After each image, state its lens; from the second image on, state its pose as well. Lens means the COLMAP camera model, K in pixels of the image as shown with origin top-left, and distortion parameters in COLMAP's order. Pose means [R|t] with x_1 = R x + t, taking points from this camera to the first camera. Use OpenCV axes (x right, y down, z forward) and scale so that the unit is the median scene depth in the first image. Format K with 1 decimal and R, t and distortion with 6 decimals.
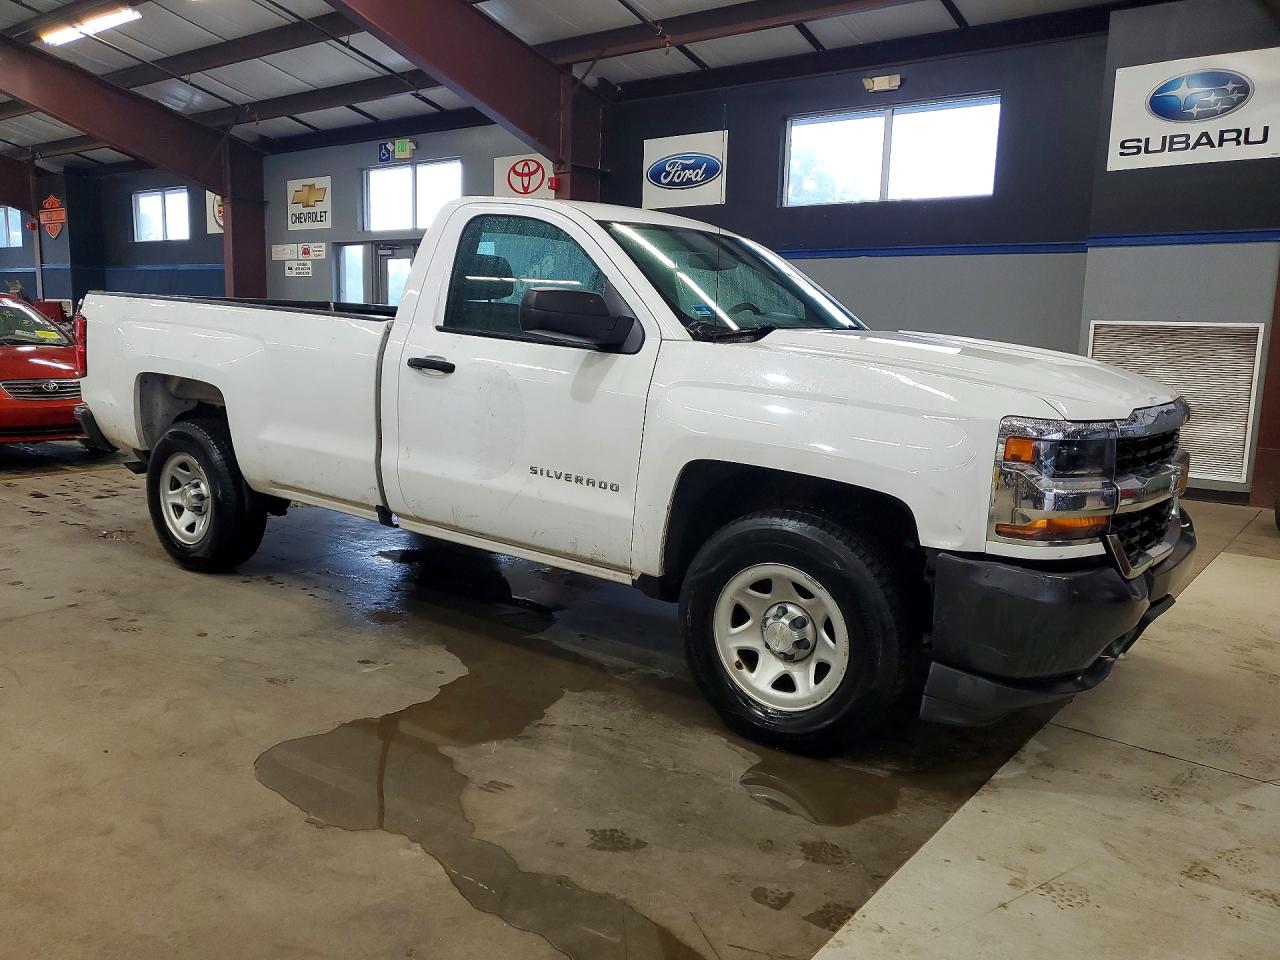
lens RADIAL K [[997.1, 0, 632.1], [0, 997.1, 477.0], [0, 0, 1]] dist [-0.015609, 0.041049]
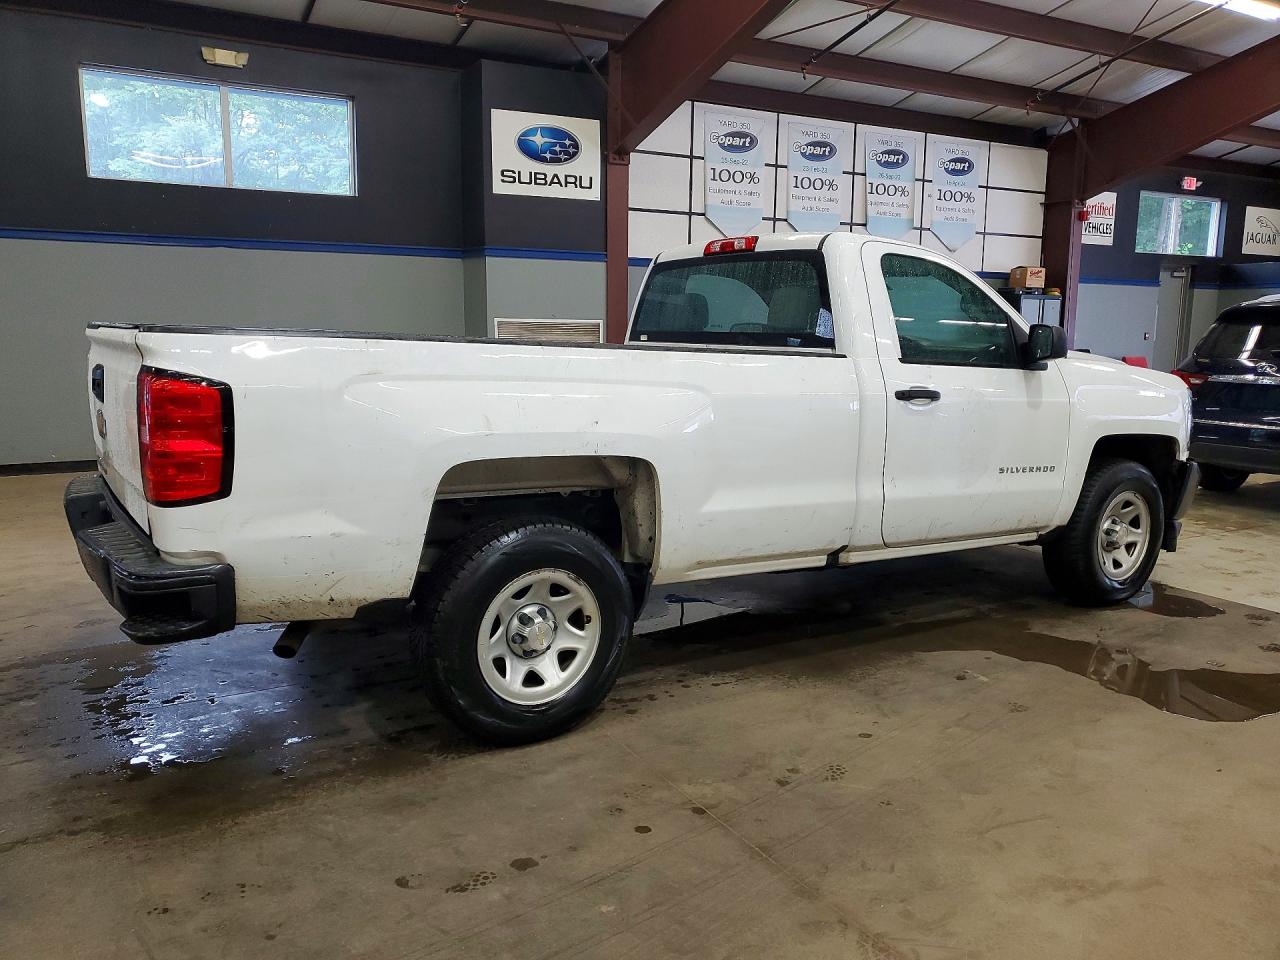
lens RADIAL K [[997.1, 0, 645.7], [0, 997.1, 471.9], [0, 0, 1]] dist [-0.015609, 0.041049]
pose [[0.365086, -0.160839, 0.916975, -1.232550], [0.141091, 0.983145, 0.116271, -0.186420], [-0.920220, 0.086928, 0.381625, 0.822280]]
